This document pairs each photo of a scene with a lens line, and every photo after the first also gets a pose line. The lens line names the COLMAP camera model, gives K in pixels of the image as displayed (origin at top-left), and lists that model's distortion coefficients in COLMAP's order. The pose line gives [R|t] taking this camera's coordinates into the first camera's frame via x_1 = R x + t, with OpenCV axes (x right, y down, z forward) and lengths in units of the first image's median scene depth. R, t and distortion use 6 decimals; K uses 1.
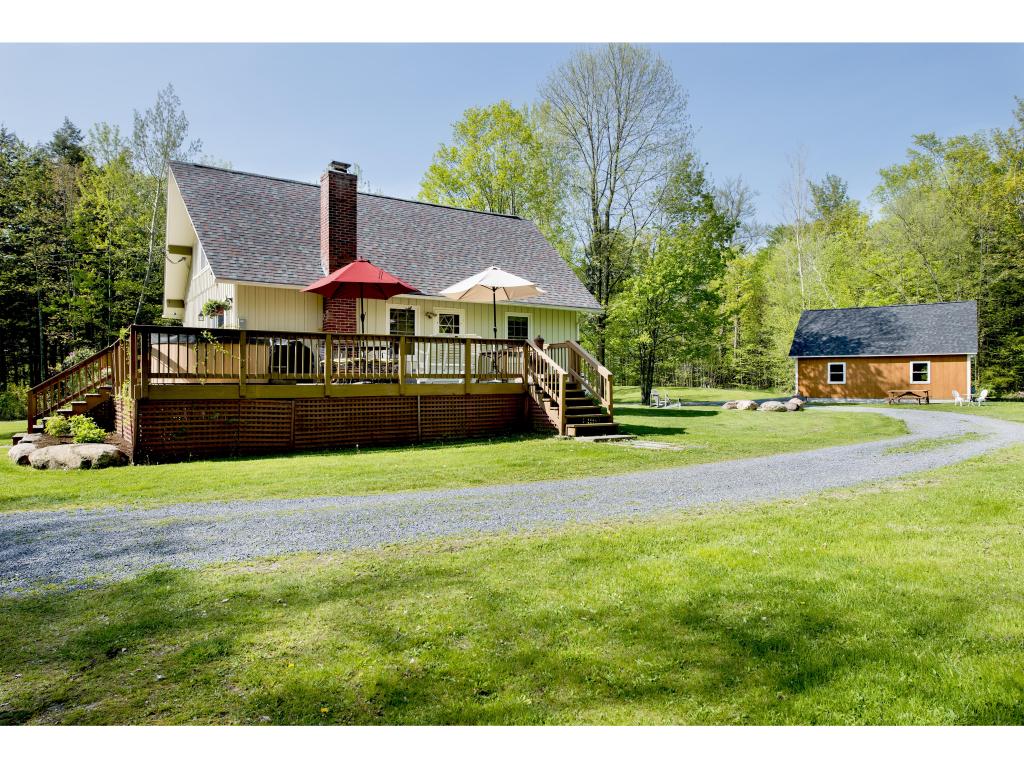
lens RADIAL K [[672.1, 0, 512.0], [0, 672.1, 384.0], [0, 0, 1]] dist [-0.002784, -0.001522]
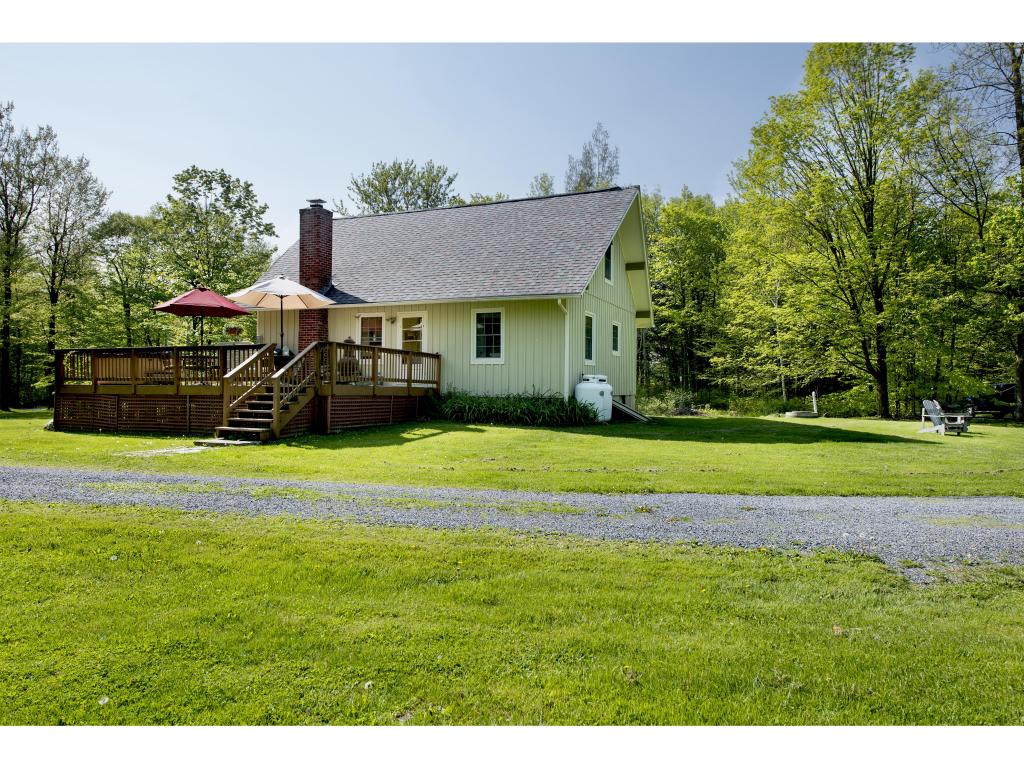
lens RADIAL K [[672.1, 0, 512.0], [0, 672.1, 384.0], [0, 0, 1]] dist [-0.002784, -0.001522]
pose [[0.519431, 0.001869, -0.854510, 0.864093], [-0.012891, 0.999901, -0.005649, -0.002507], [0.854415, 0.013950, 0.519404, 0.634330]]
